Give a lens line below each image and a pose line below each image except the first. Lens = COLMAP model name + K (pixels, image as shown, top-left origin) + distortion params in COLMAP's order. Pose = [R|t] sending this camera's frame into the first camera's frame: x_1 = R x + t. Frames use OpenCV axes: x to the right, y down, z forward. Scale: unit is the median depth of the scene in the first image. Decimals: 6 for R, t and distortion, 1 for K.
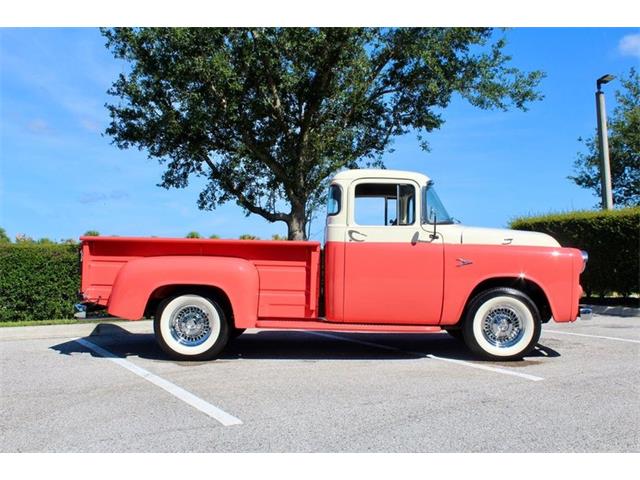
lens RADIAL K [[687.7, 0, 320.0], [0, 687.7, 240.0], [0, 0, 1]] dist [-0.102536, 0.015301]
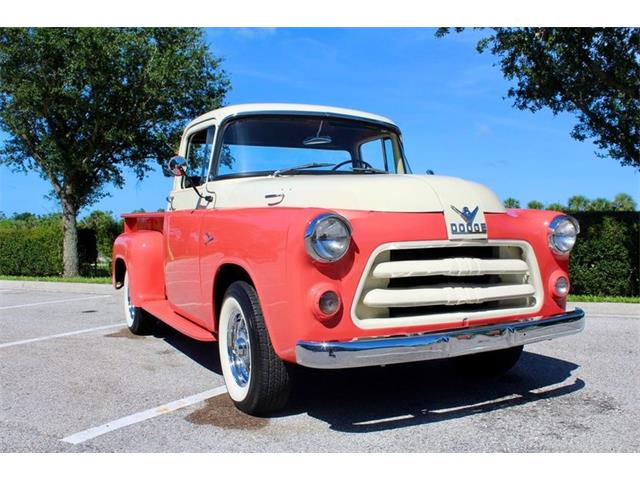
lens RADIAL K [[634.7, 0, 320.0], [0, 634.7, 240.0], [0, 0, 1]] dist [-0.201751, 0.272024]
pose [[0.476267, 0.007827, -0.879266, 0.738230], [0.038341, 0.998824, 0.029659, 0.020619], [0.878464, -0.047837, 0.475407, 0.784854]]
